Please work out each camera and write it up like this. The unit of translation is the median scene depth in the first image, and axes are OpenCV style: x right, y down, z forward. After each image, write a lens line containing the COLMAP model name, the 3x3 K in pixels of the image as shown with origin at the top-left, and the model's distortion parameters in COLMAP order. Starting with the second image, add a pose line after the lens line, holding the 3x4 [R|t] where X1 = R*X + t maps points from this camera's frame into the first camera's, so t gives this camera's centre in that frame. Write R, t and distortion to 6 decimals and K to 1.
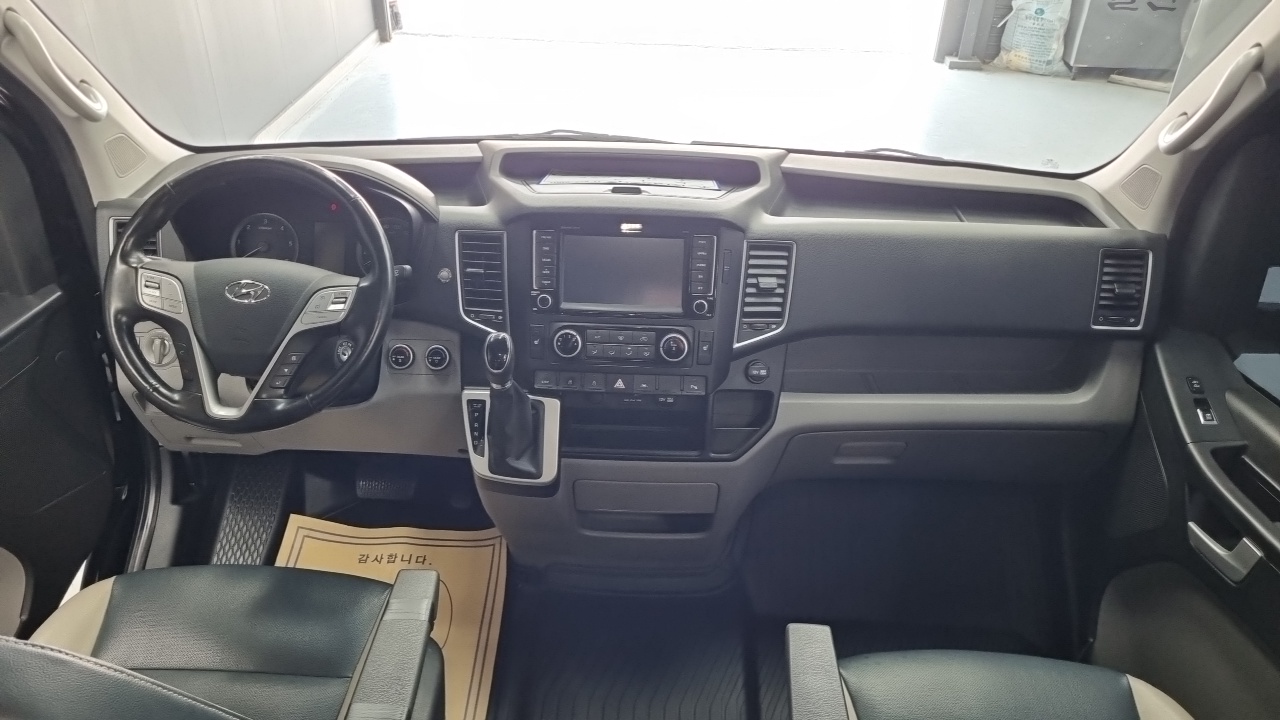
lens RADIAL K [[1005.9, 0, 640.0], [0, 1005.9, 360.0], [0, 0, 1]] dist [0.022503, 0.007562]
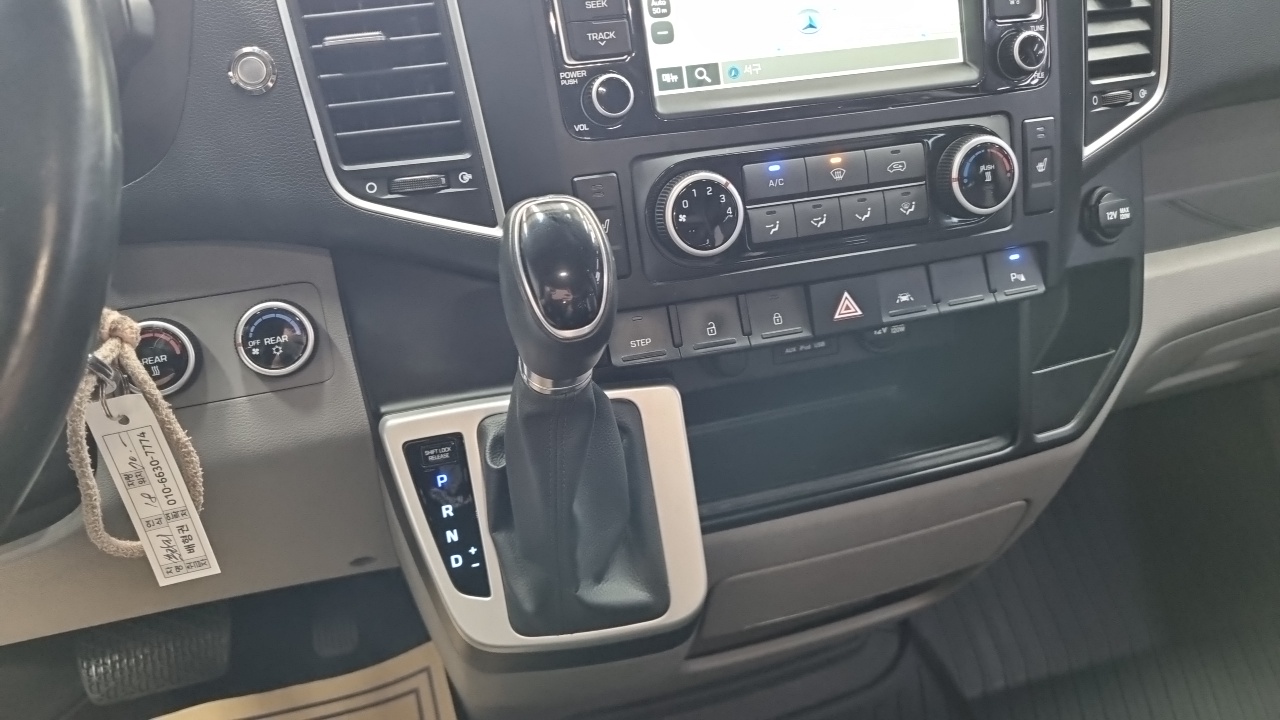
lens RADIAL K [[1005.9, 0, 640.0], [0, 1005.9, 360.0], [0, 0, 1]] dist [0.022503, 0.007562]
pose [[0.936948, -0.205302, 0.282805, -0.189782], [0.186245, 0.978092, 0.093004, -0.004210], [-0.295703, -0.034469, 0.954658, 0.669573]]
